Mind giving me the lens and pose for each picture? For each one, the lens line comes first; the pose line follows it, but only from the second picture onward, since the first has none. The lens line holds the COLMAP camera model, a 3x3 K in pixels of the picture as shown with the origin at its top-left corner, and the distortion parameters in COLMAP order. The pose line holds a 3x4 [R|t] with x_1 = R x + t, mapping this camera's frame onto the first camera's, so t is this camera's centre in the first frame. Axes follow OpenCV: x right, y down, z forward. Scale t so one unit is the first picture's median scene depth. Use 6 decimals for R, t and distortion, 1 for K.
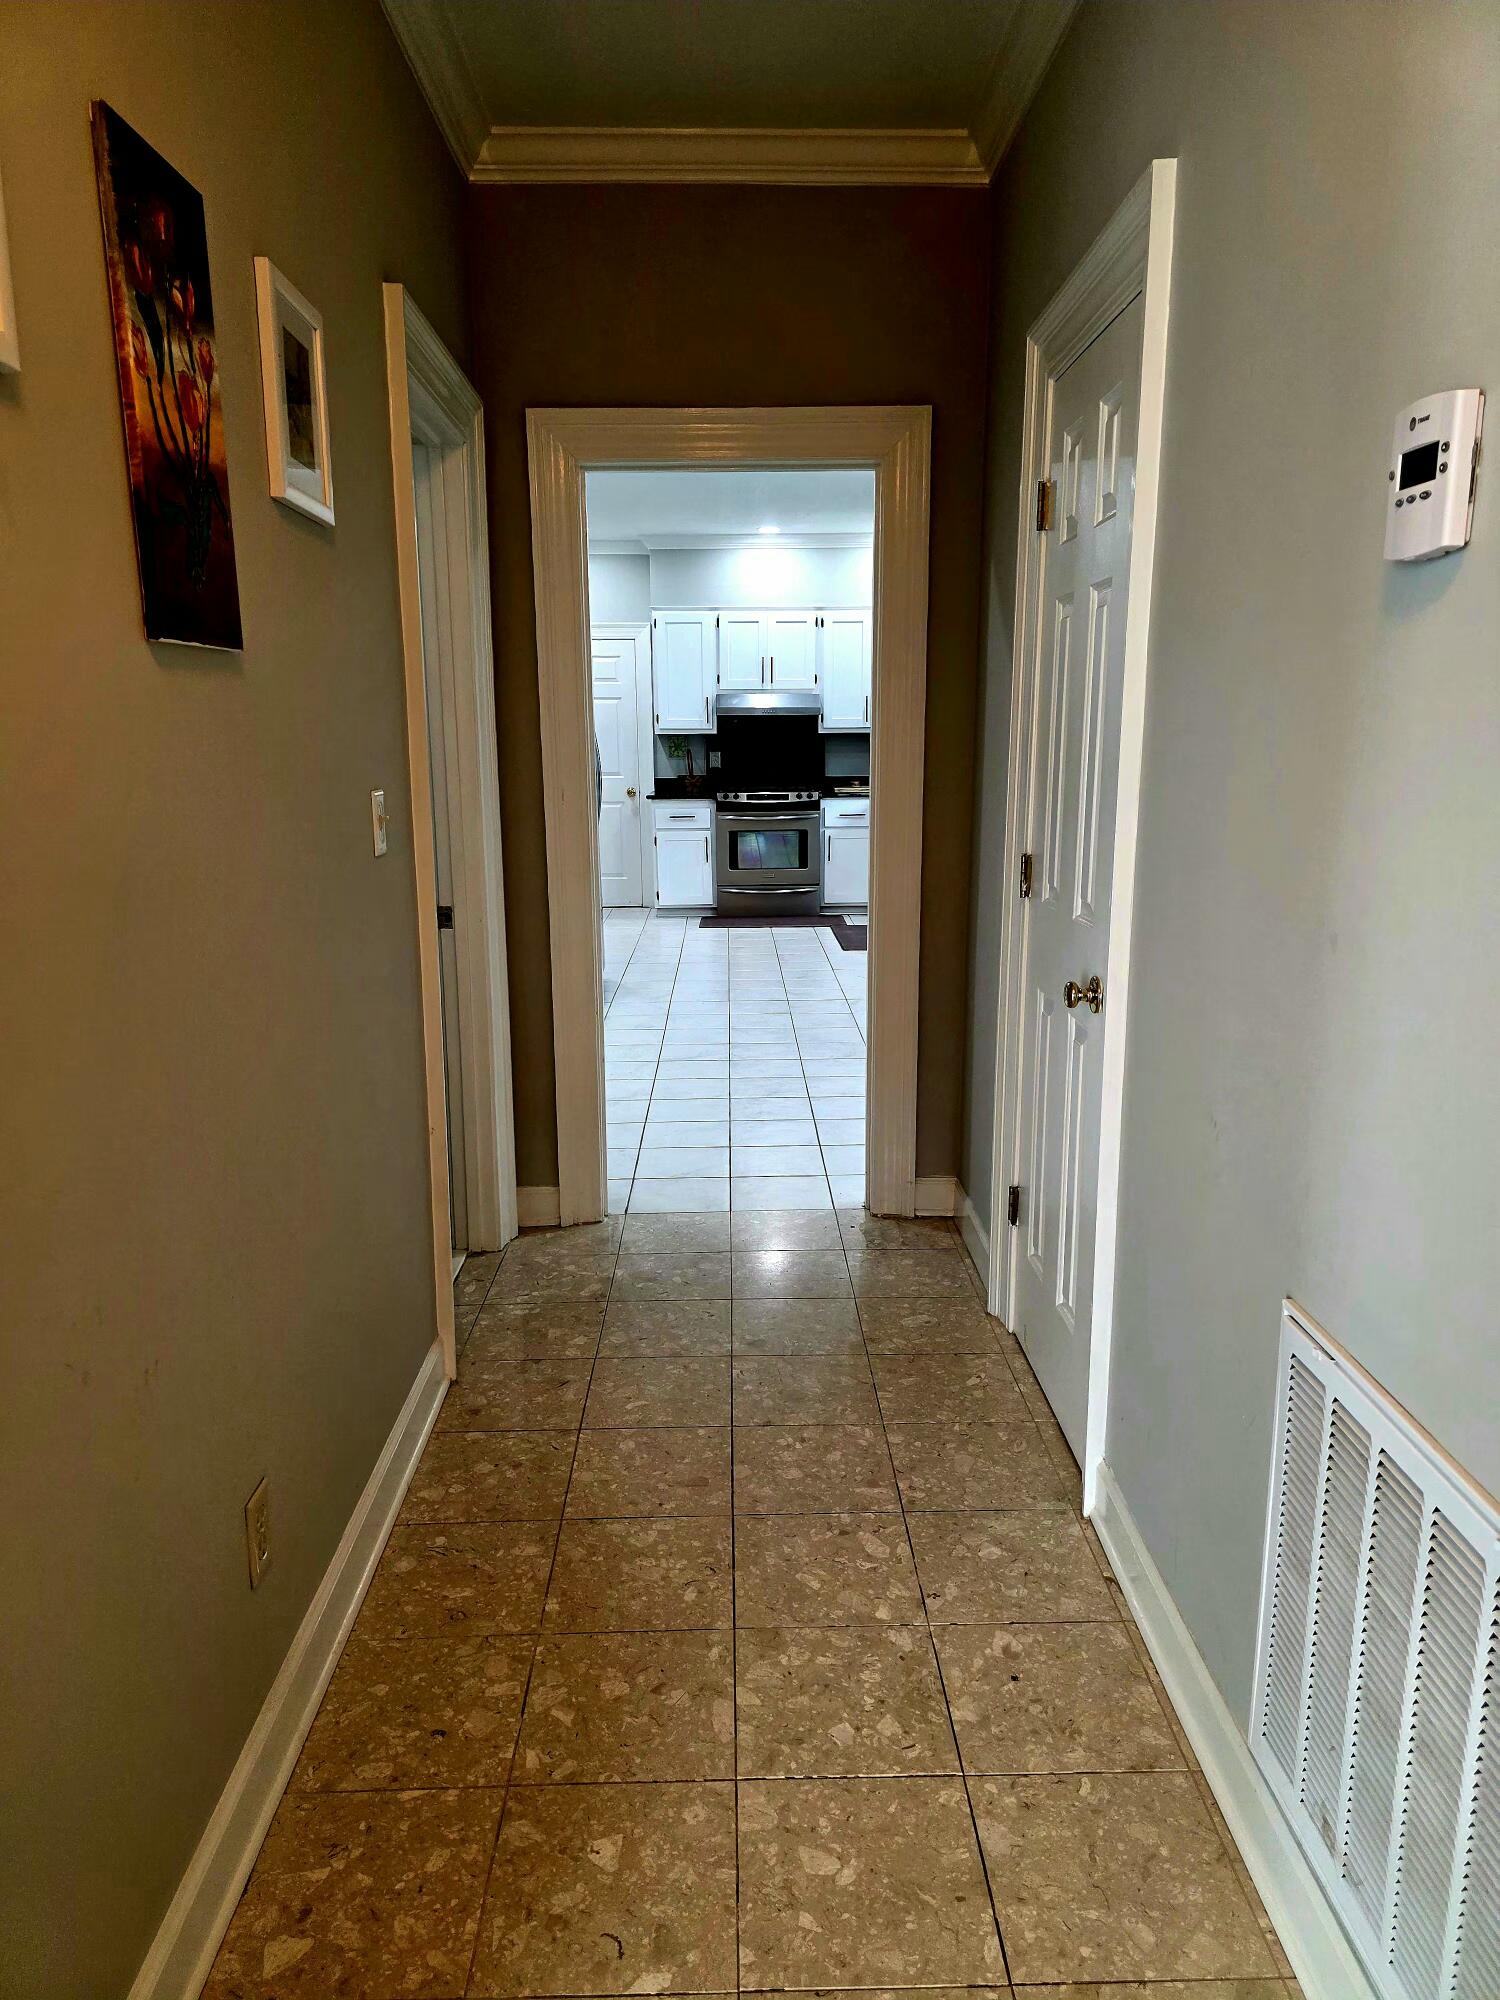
lens RADIAL K [[1341.5, 0, 755.2], [0, 1341.5, 1015.4], [0, 0, 1]] dist [0.030329, -0.006710]
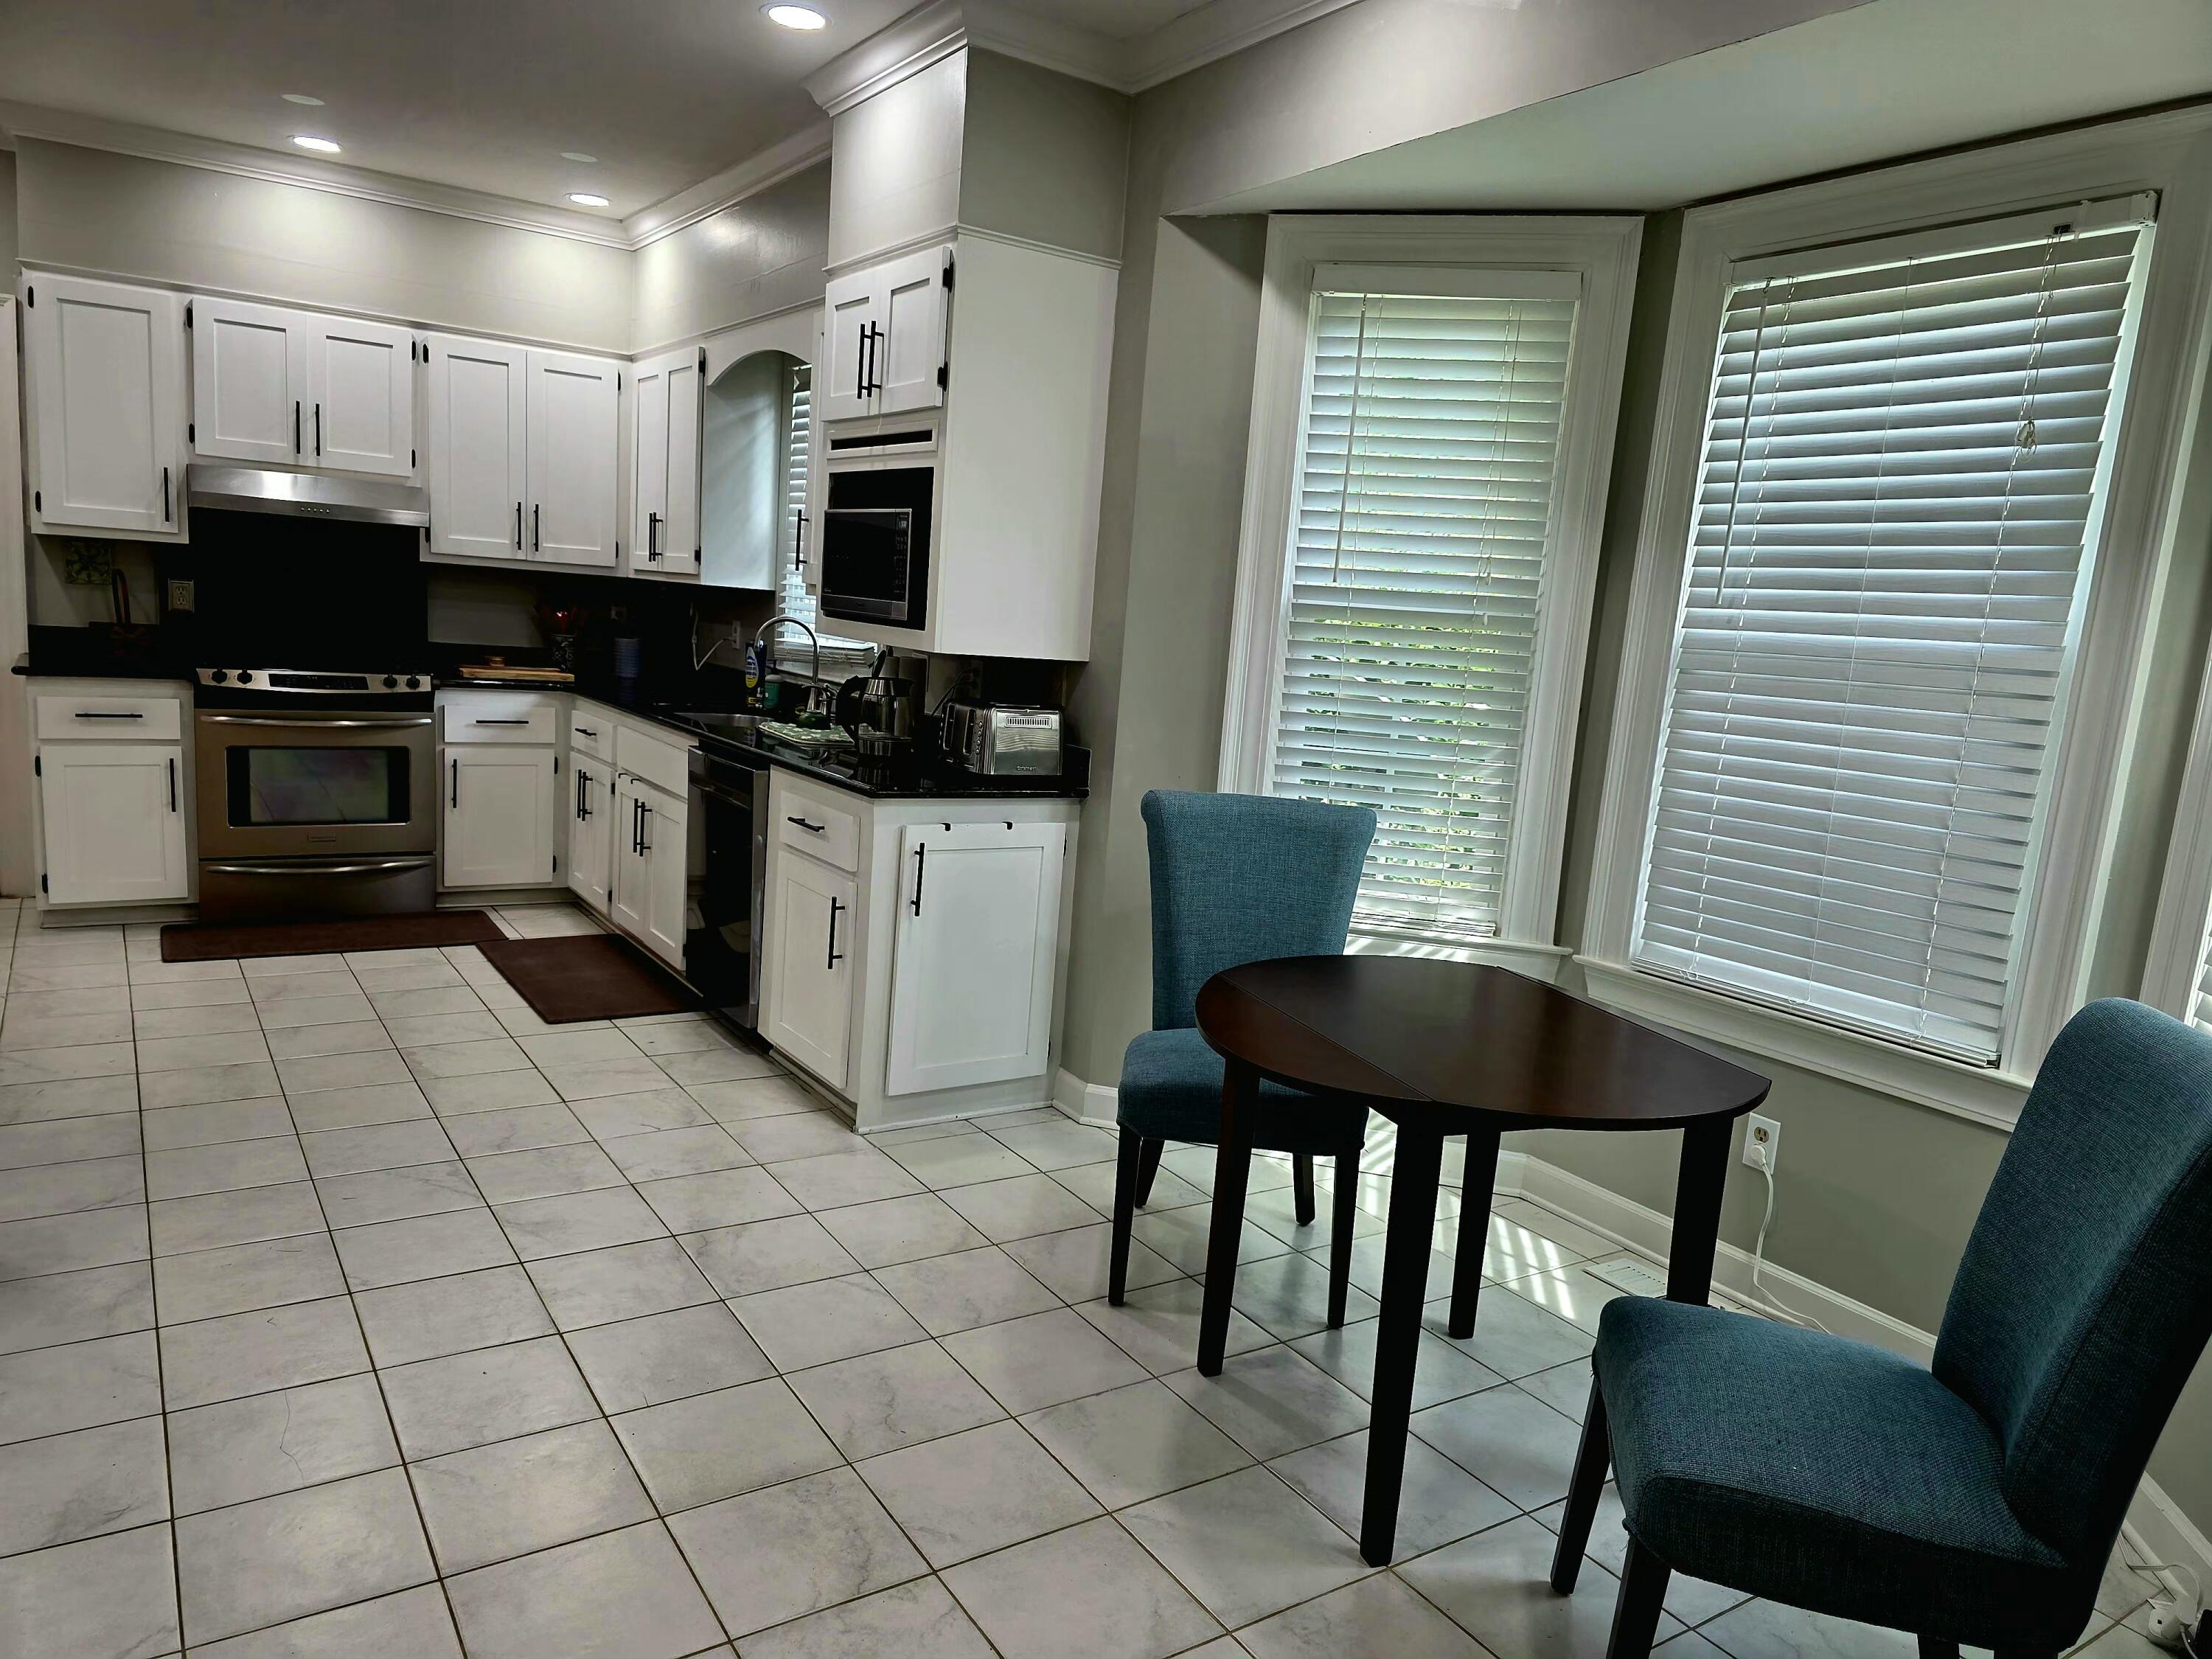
lens RADIAL K [[1483.7, 0, 1101.7], [0, 1483.7, 814.5], [0, 0, 1]] dist [0.030329, -0.006710]
pose [[0.836662, -0.013174, 0.547562, -0.051614], [0.034130, 0.999022, -0.028114, -0.086885], [-0.546656, 0.042210, 0.836293, 0.374973]]
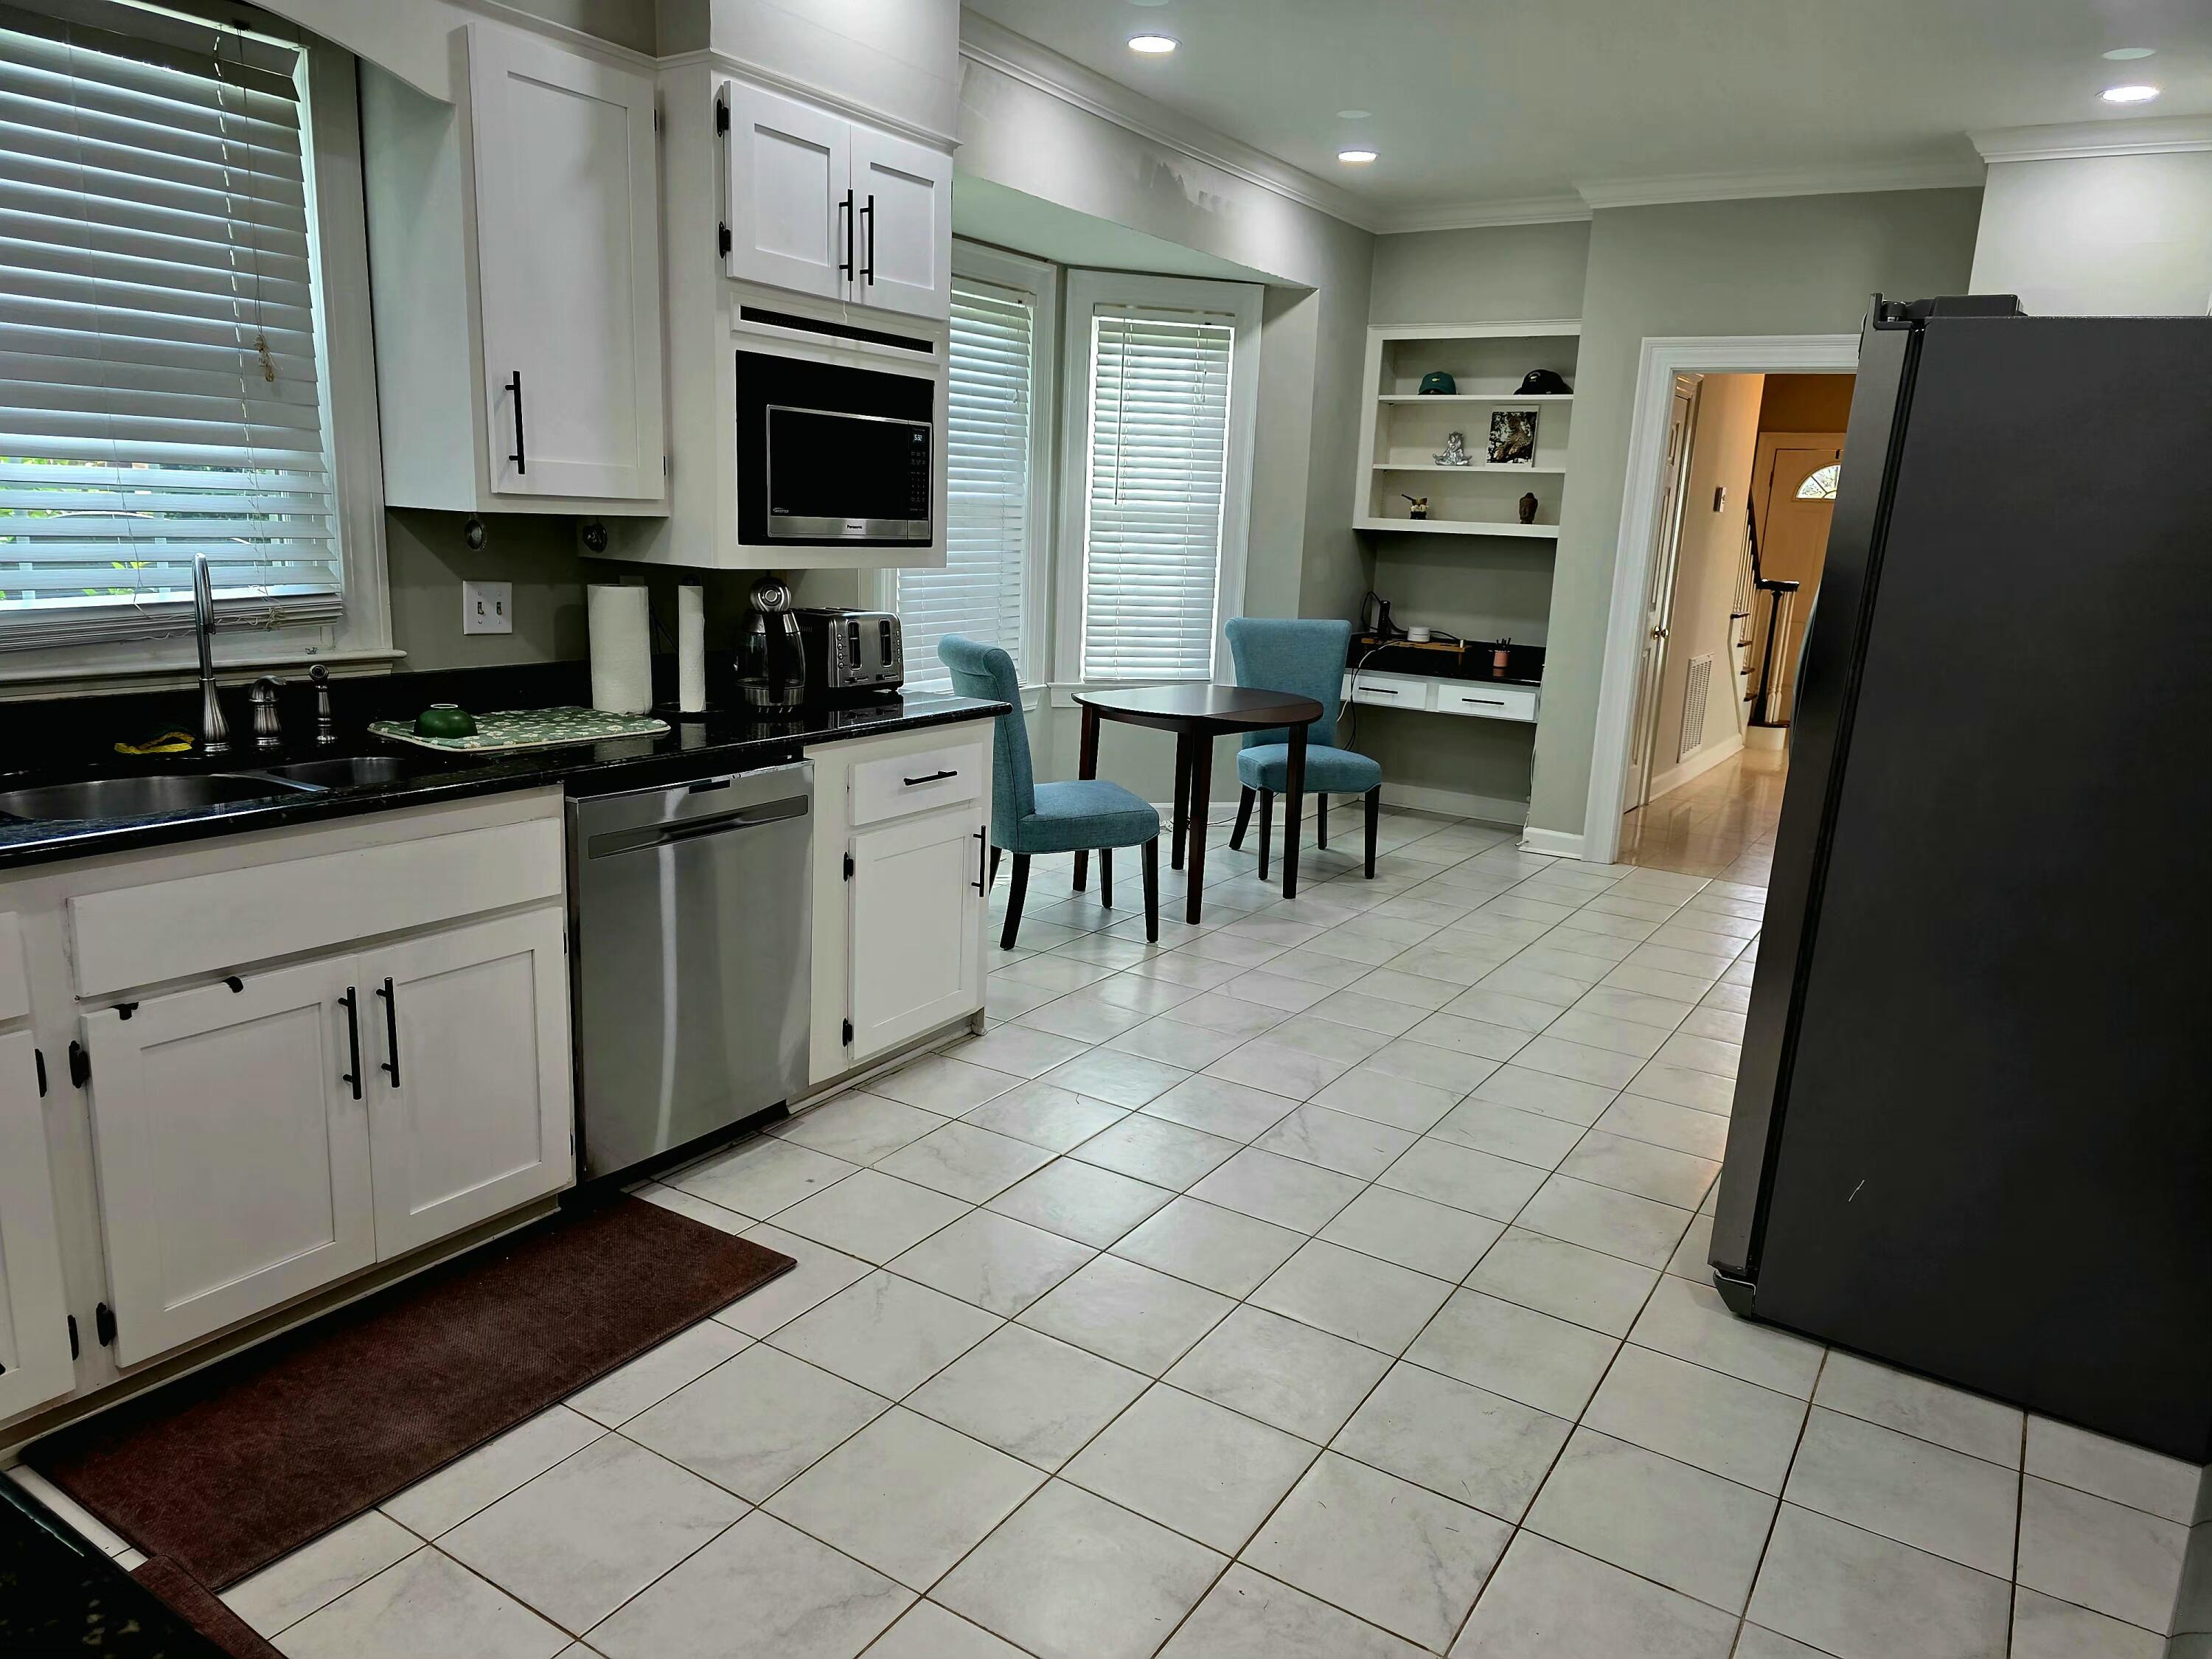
lens RADIAL K [[1483.7, 0, 1091.0], [0, 1483.7, 819.4], [0, 0, 1]] dist [0.030329, -0.006710]
pose [[-0.828308, -0.143820, 0.541500, -0.133622], [0.079383, 0.926616, 0.367533, -0.223447], [-0.554621, 0.347417, -0.756107, 1.030282]]
